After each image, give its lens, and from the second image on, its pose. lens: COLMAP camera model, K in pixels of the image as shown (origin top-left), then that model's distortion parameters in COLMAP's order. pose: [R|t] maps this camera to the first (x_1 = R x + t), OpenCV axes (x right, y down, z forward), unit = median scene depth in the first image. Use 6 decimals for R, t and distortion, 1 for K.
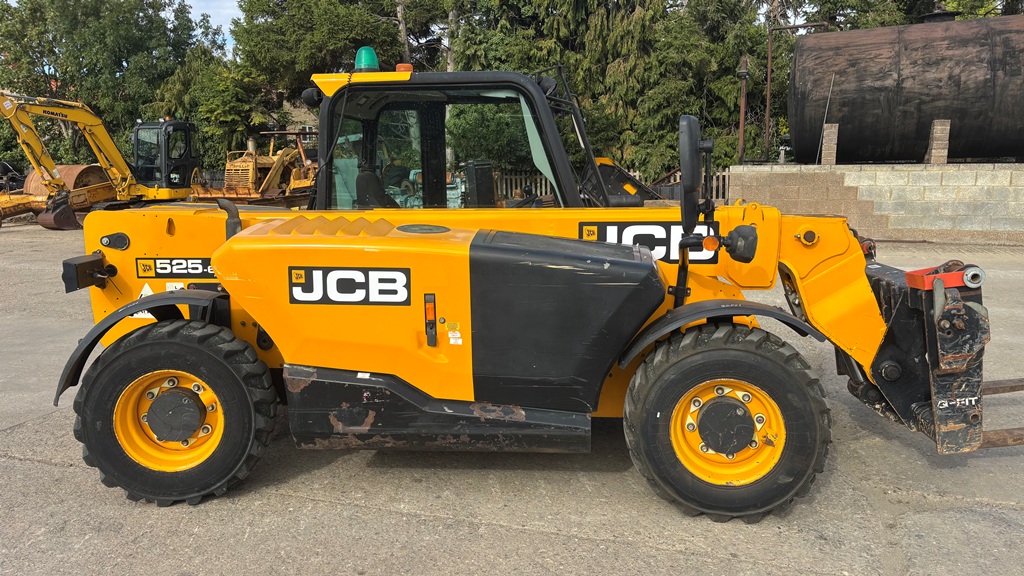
lens RADIAL K [[773.7, 0, 508.8], [0, 773.7, 285.5], [0, 0, 1]] dist [0.061980, -0.063079]
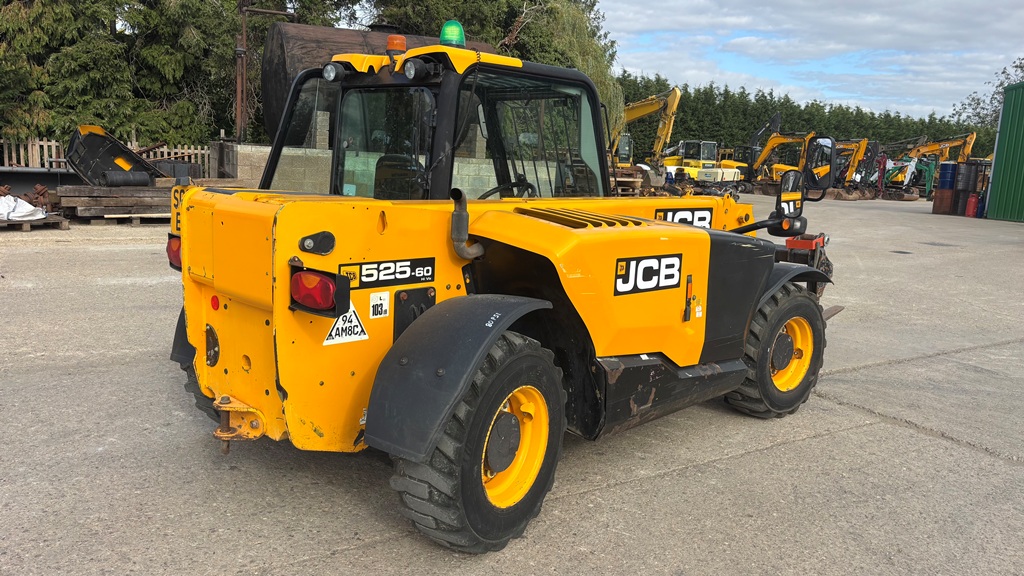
lens RADIAL K [[773.8, 0, 507.0], [0, 773.8, 285.1], [0, 0, 1]] dist [0.028424, -0.008126]
pose [[0.631436, -0.087761, 0.770445, -0.308116], [0.064533, 0.996075, 0.060573, -0.016310], [-0.772738, 0.011471, 0.634622, 0.129867]]
